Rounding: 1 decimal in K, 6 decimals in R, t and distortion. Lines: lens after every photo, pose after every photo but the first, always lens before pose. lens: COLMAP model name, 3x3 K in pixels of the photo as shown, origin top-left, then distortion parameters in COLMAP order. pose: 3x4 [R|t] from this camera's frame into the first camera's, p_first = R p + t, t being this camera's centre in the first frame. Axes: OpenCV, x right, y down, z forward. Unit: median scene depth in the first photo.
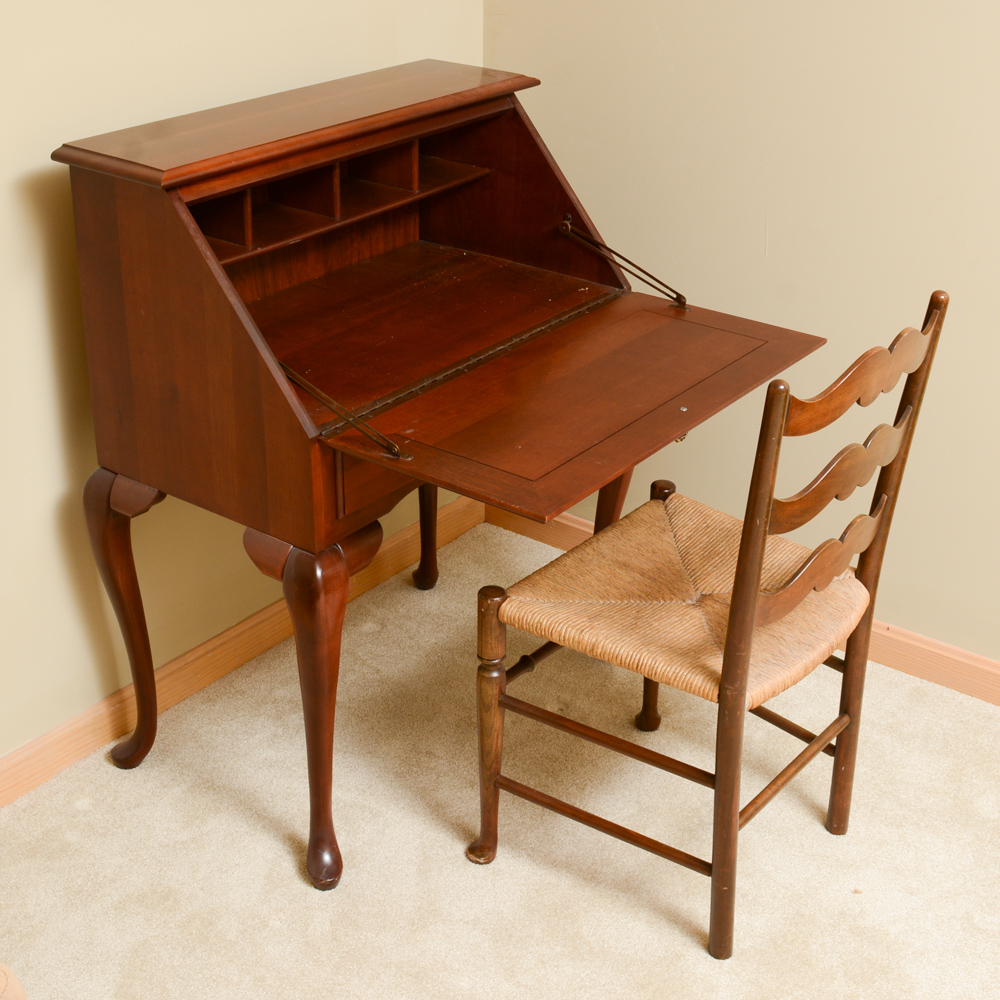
lens RADIAL K [[1536.2, 0, 514.3], [0, 1536.2, 450.6], [0, 0, 1]] dist [-0.096365, 0.000000]
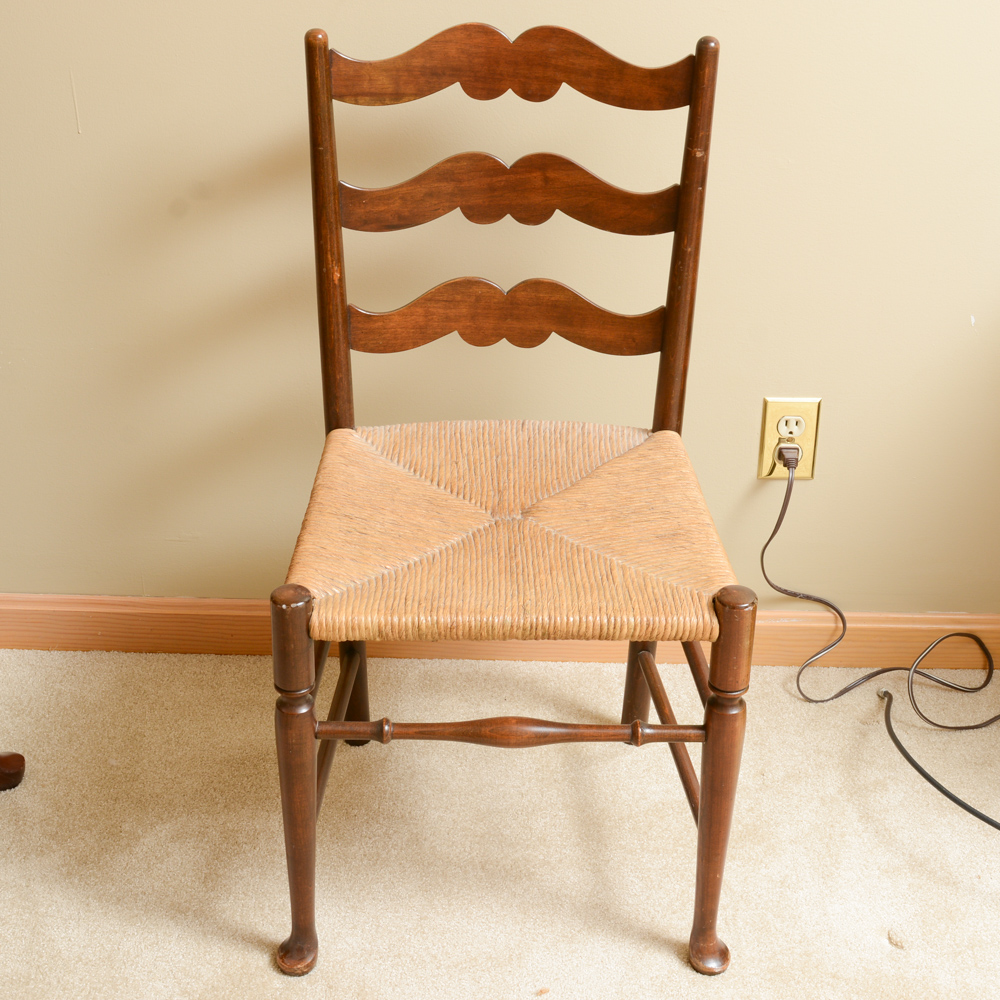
lens RADIAL K [[1891.7, 0, 500.1], [0, 1891.7, 488.9], [0, 0, 1]] dist [-0.062230, 0.000000]
pose [[0.808822, -0.293537, 0.509551, -0.169245], [0.238163, 0.955774, 0.172551, -0.091443], [-0.537666, -0.018207, 0.842961, 0.261182]]
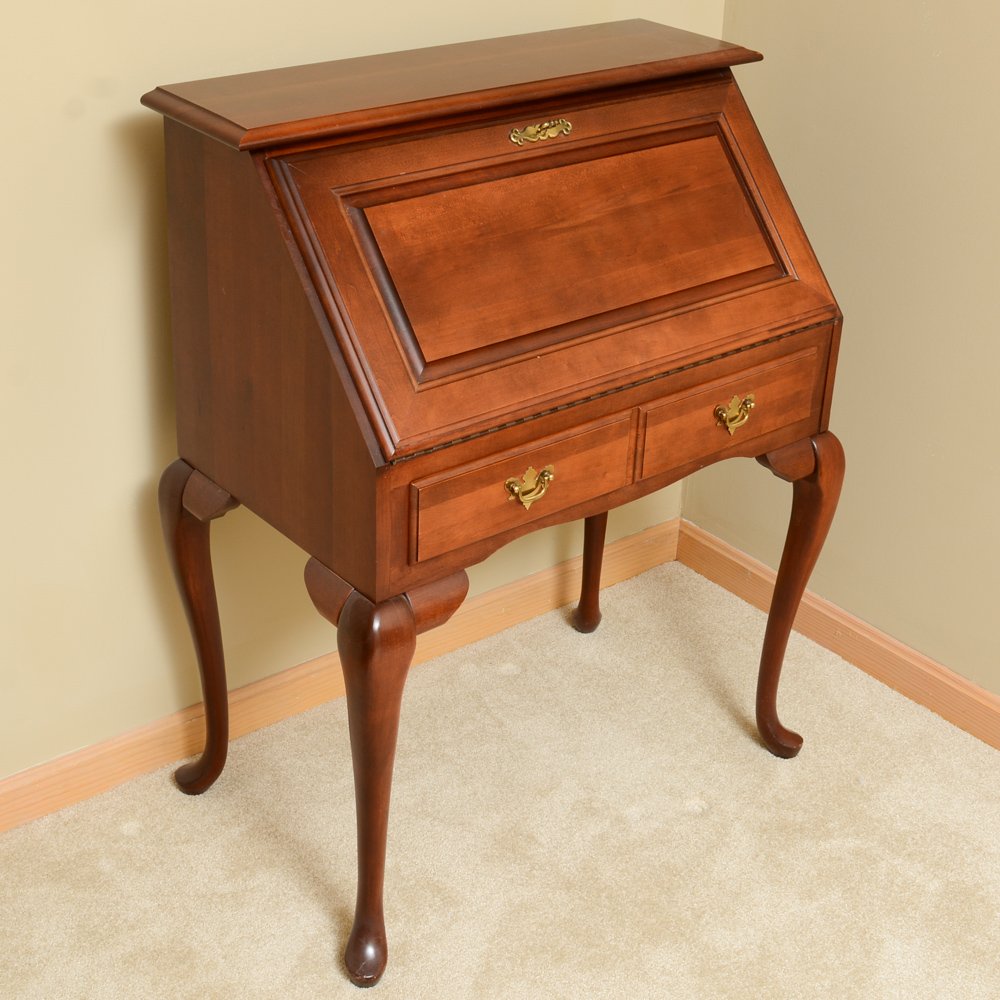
lens RADIAL K [[1614.3, 0, 471.4], [0, 1614.3, 420.9], [0, 0, 1]] dist [-0.091797, 0.000000]
pose [[0.965408, 0.127209, -0.227609, 0.095445], [-0.126401, 0.991813, 0.018181, -0.047449], [0.228059, 0.011218, 0.973583, 0.140847]]
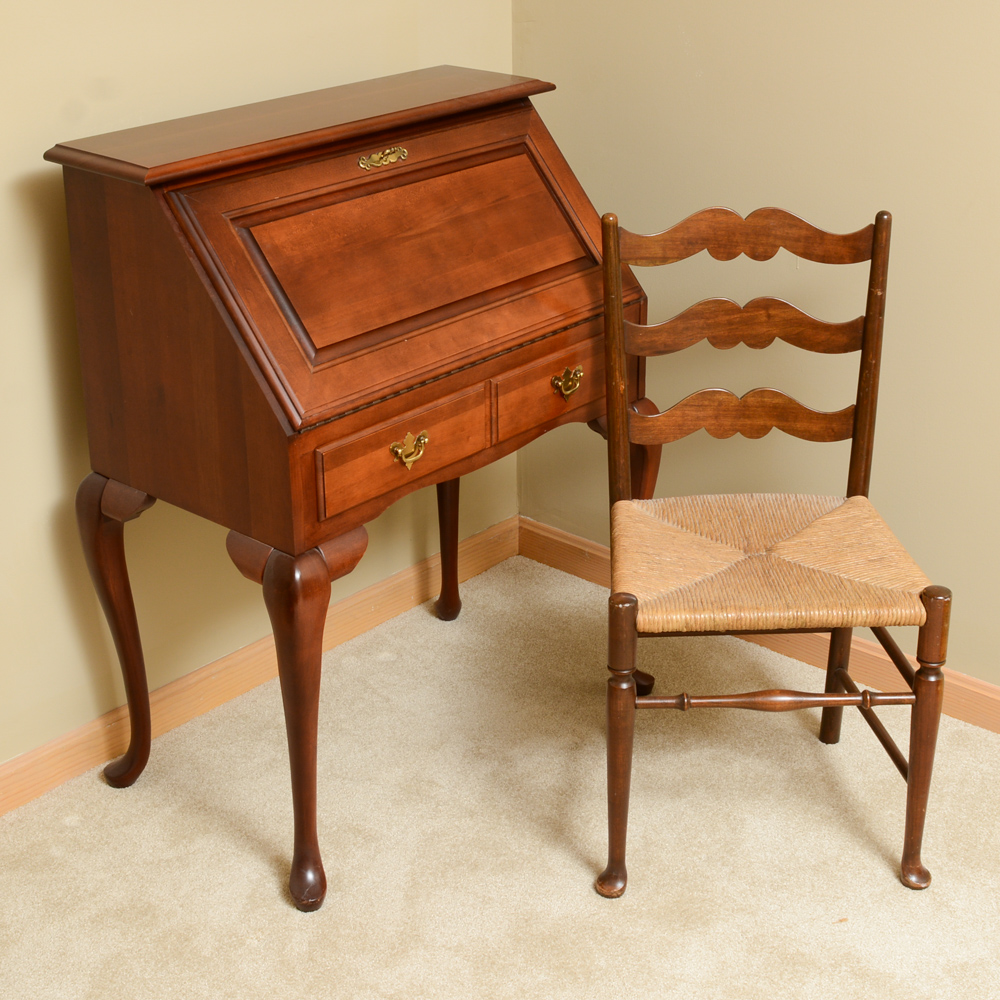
lens RADIAL K [[1703.5, 0, 487.9], [0, 1703.5, 443.2], [0, 0, 1]] dist [-0.087723, 0.000000]
pose [[0.995802, 0.012024, -0.090742, 0.082110], [-0.016276, 0.998797, -0.046265, 0.038704], [0.090076, 0.047547, 0.994799, -0.070318]]
